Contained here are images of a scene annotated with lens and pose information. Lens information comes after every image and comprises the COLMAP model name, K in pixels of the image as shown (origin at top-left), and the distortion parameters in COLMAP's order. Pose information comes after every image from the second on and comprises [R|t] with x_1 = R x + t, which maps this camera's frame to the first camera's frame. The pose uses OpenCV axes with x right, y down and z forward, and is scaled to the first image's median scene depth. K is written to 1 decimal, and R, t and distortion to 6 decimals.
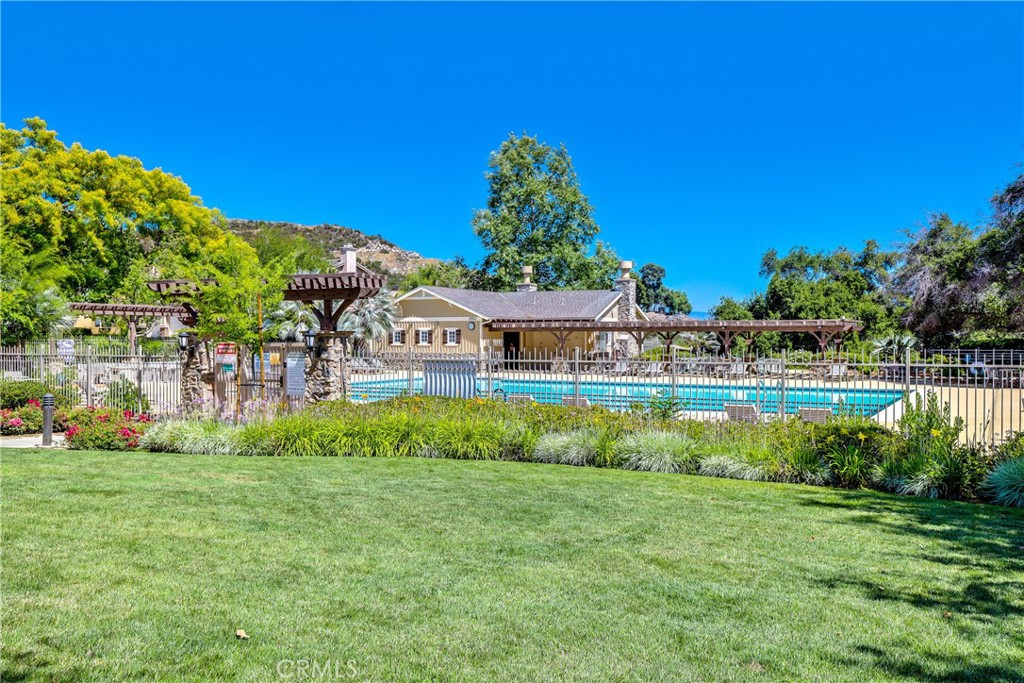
lens RADIAL K [[911.8, 0, 512.2], [0, 911.8, 343.3], [0, 0, 1]] dist [-0.003578, -0.000920]
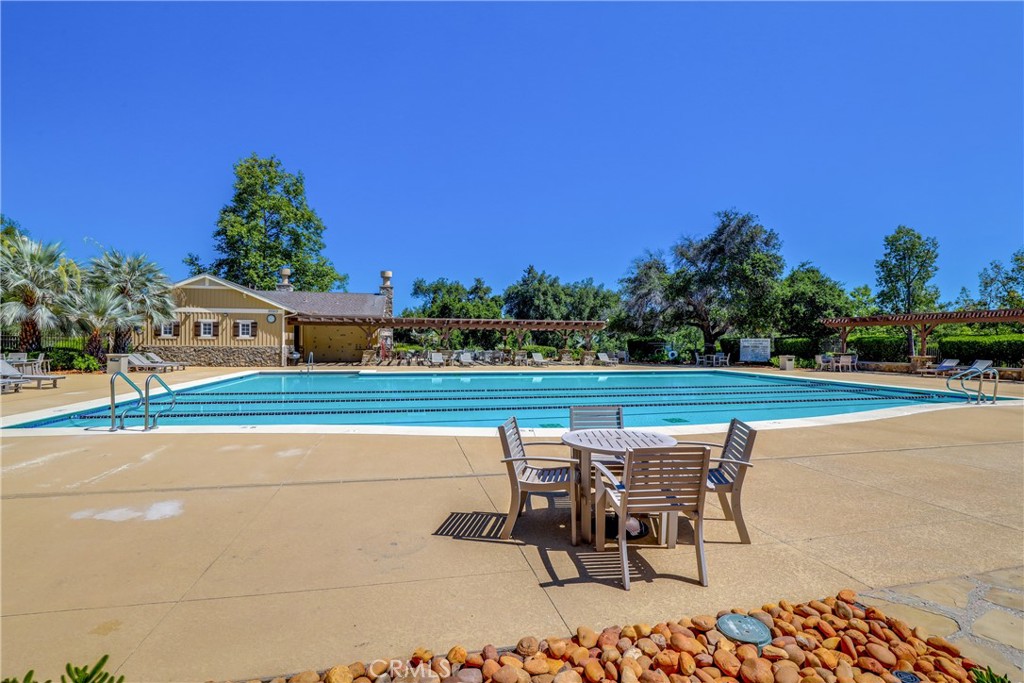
lens RADIAL K [[510.8, 0, 511.6], [0, 510.8, 342.6], [0, 0, 1]] dist [-0.000709, -0.000102]
pose [[0.783366, 0.007817, 0.621512, -0.177757], [-0.005242, 0.999968, -0.005971, 0.008137], [-0.621539, 0.001420, 0.783382, 0.408220]]
